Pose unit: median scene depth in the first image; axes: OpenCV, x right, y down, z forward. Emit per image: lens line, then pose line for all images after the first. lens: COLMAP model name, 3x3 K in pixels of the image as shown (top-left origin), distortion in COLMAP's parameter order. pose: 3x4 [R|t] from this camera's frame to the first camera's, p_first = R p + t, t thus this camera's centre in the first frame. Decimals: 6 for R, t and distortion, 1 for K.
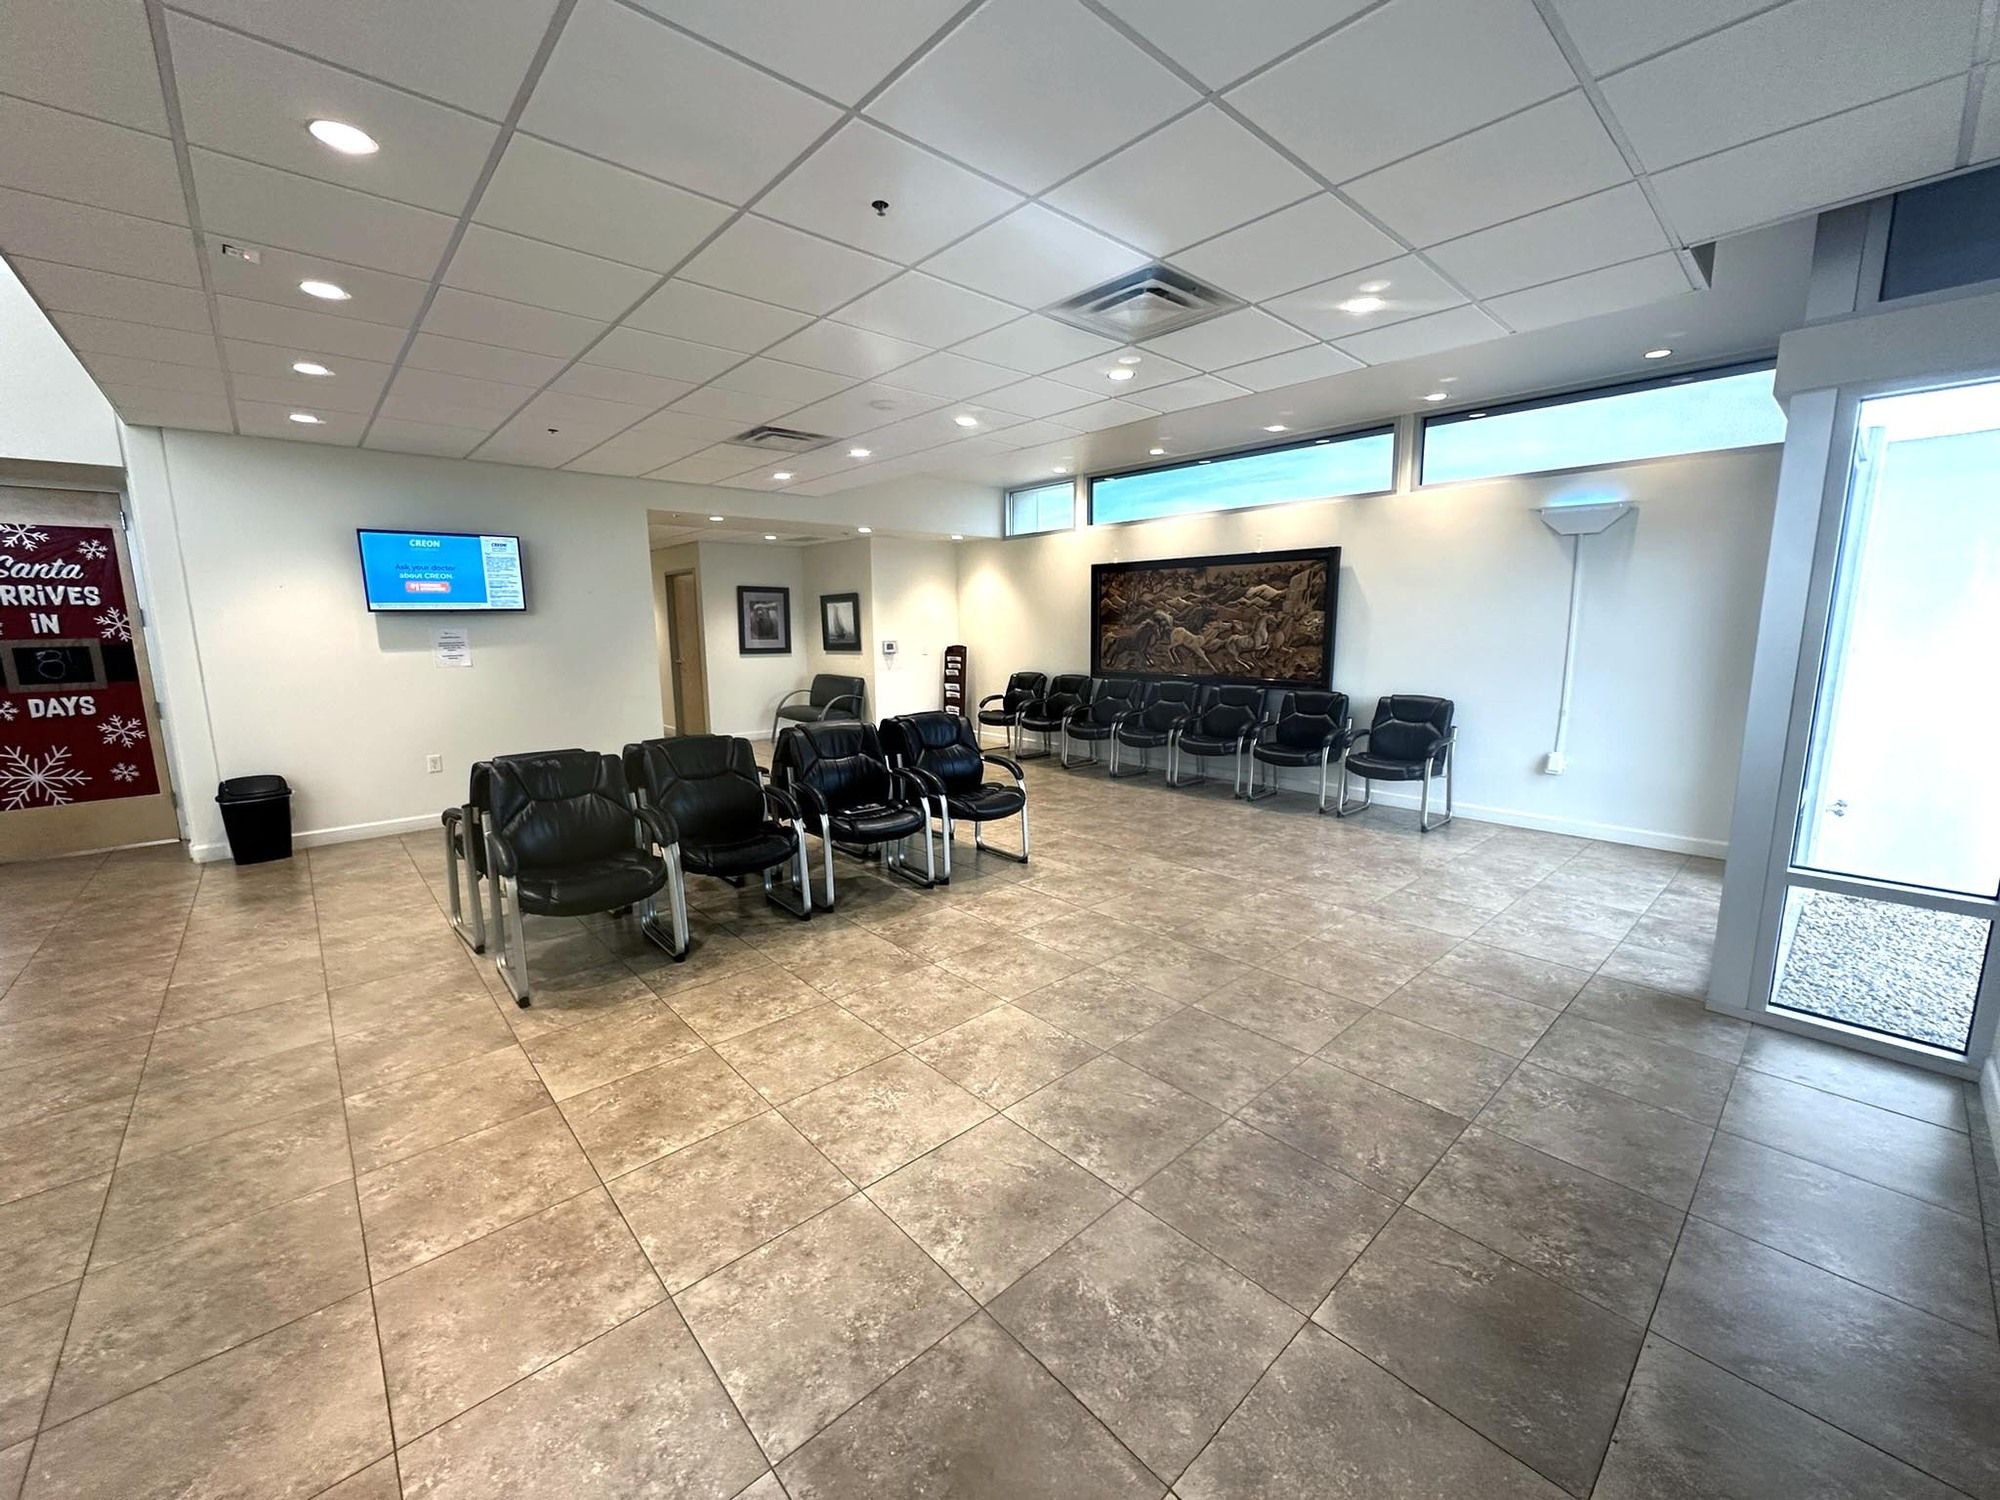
lens RADIAL K [[792.3, 0, 1000.0], [0, 792.3, 750.0], [0, 0, 1]] dist [-0.001035, 0.000004]
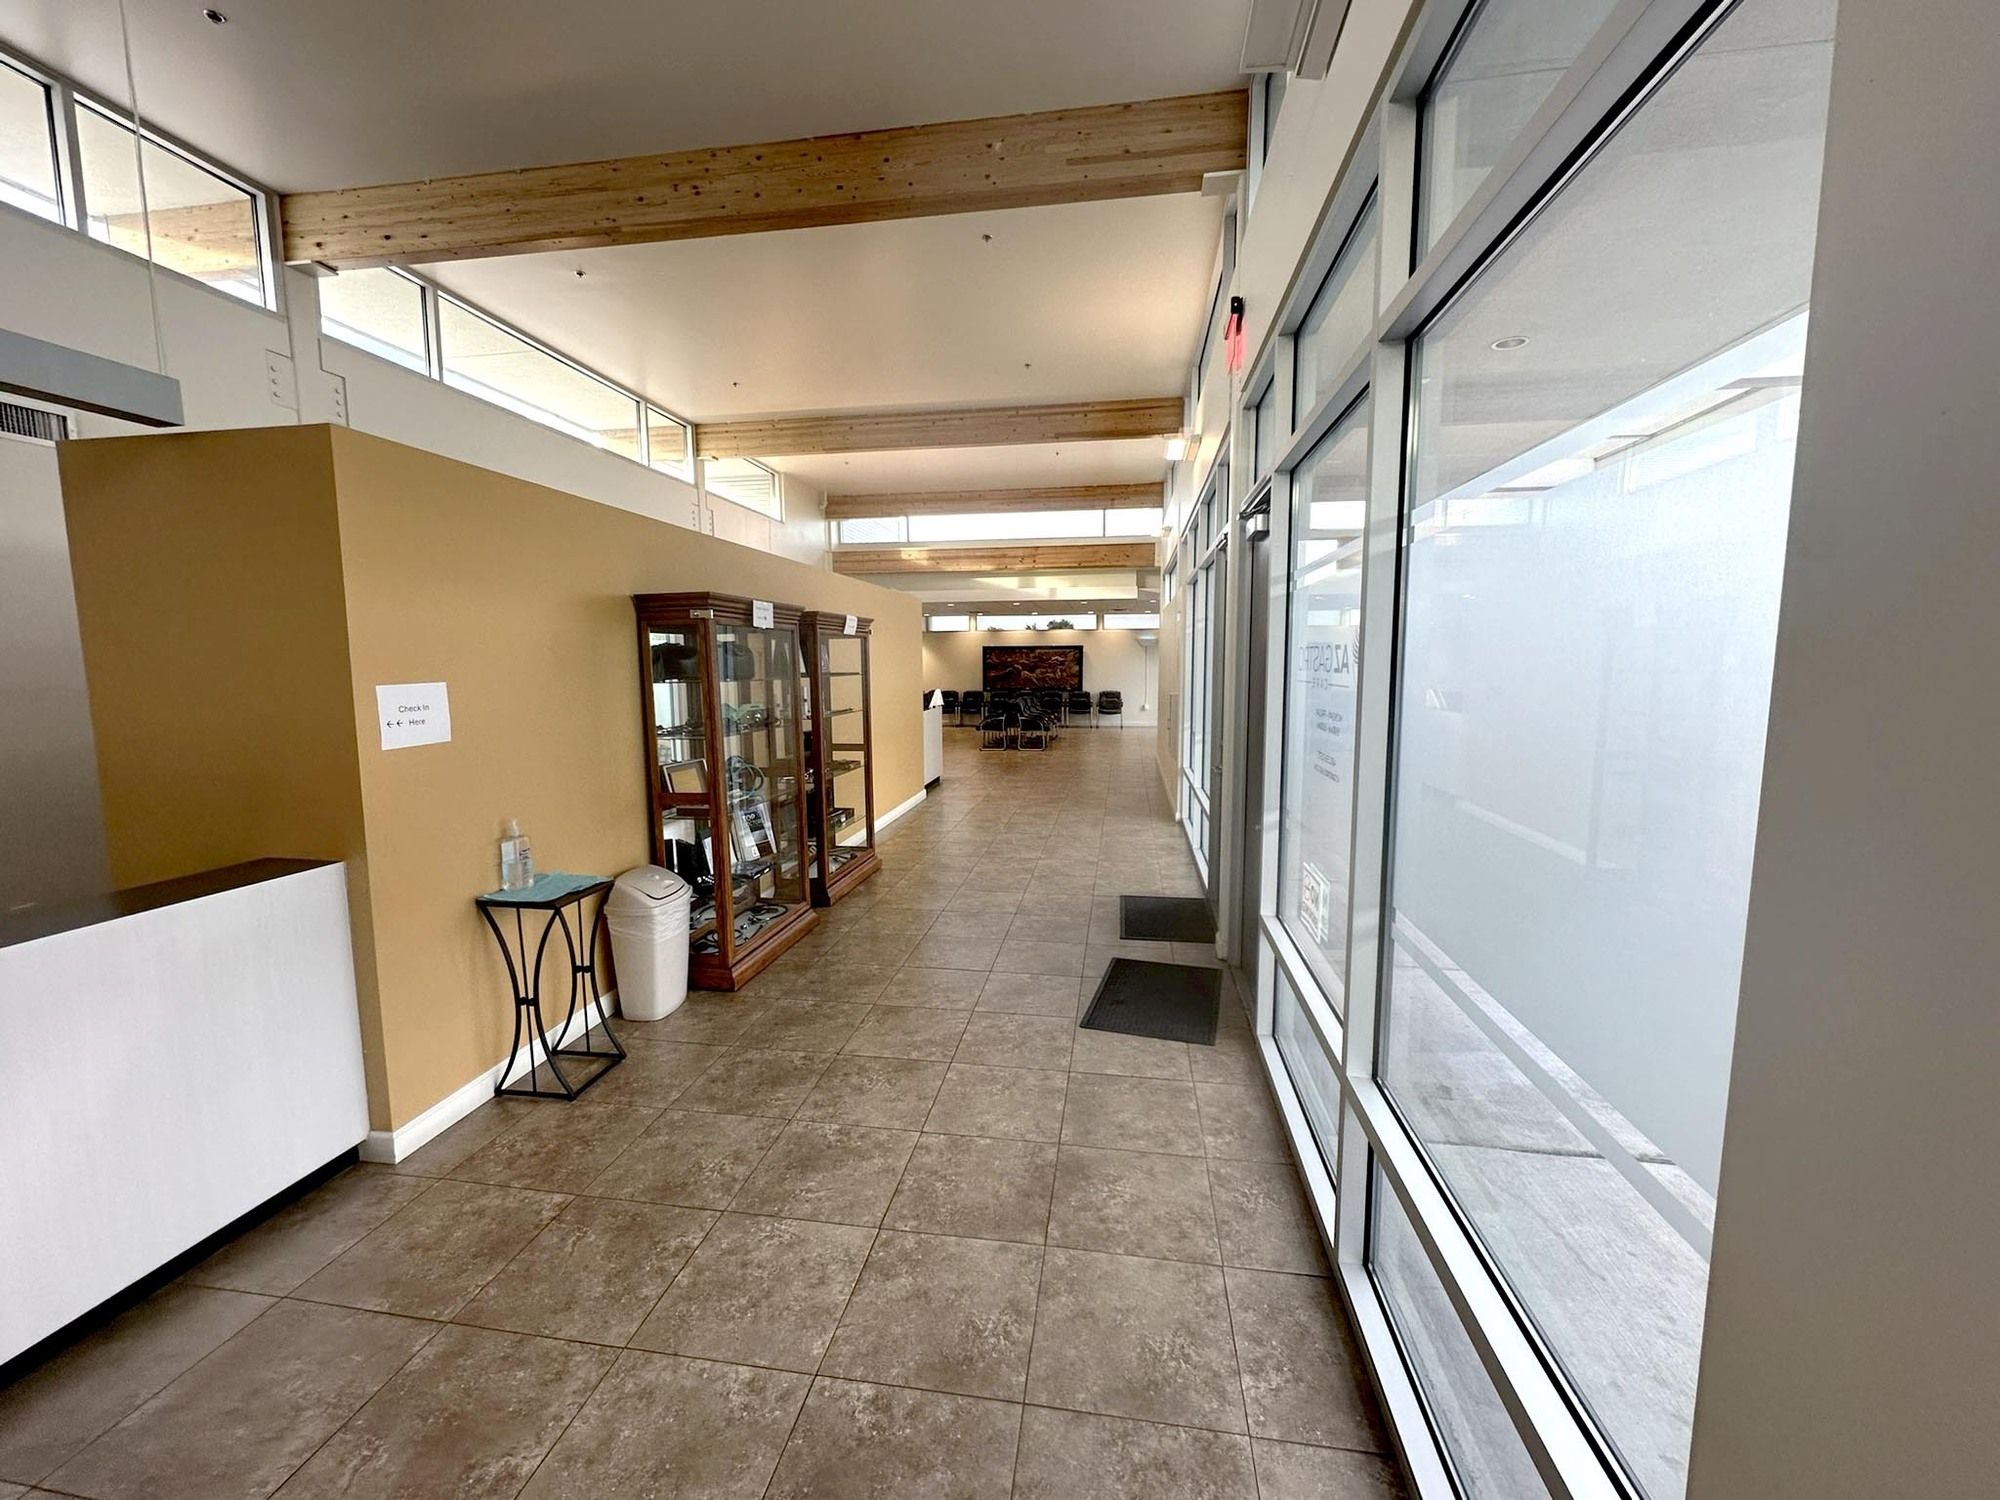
lens RADIAL K [[792.3, 0, 1000.0], [0, 792.3, 750.0], [0, 0, 1]] dist [-0.001035, 0.000004]
pose [[0.779053, -0.064197, 0.623662, -2.137627], [0.099667, 0.994775, -0.022102, 0.228792], [-0.618985, 0.079377, 0.781381, -1.443321]]
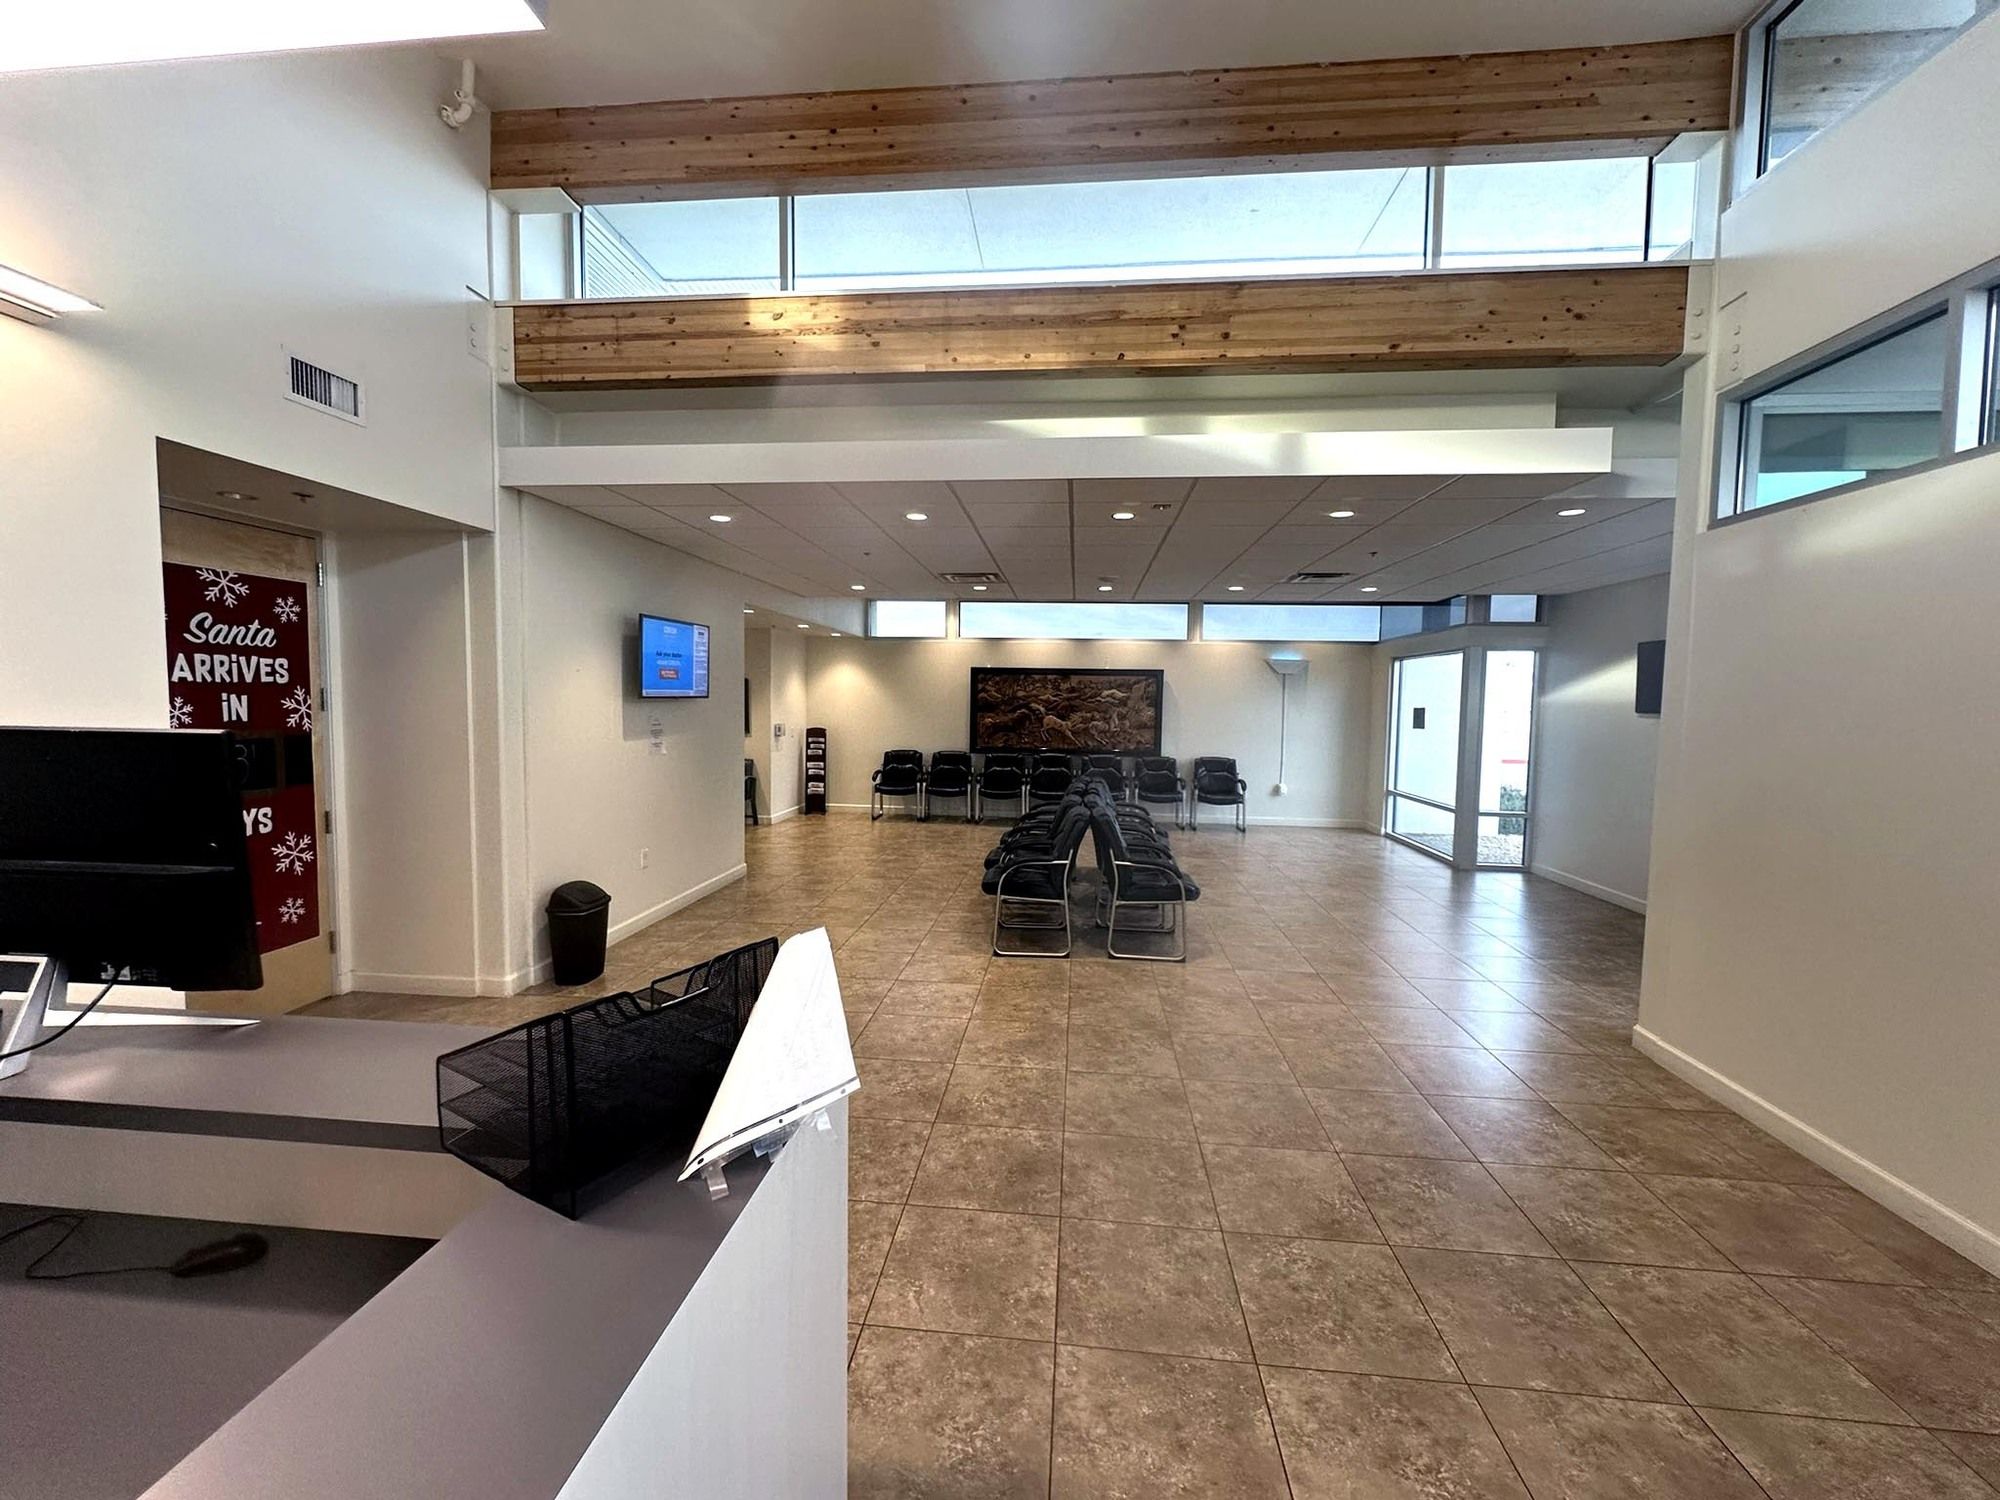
lens RADIAL K [[792.3, 0, 1000.0], [0, 792.3, 750.0], [0, 0, 1]] dist [-0.001035, 0.000004]
pose [[0.743107, -0.021908, 0.668814, -1.098275], [0.085631, 0.994360, -0.062571, -0.016881], [-0.663671, 0.103769, 0.740792, 0.015216]]
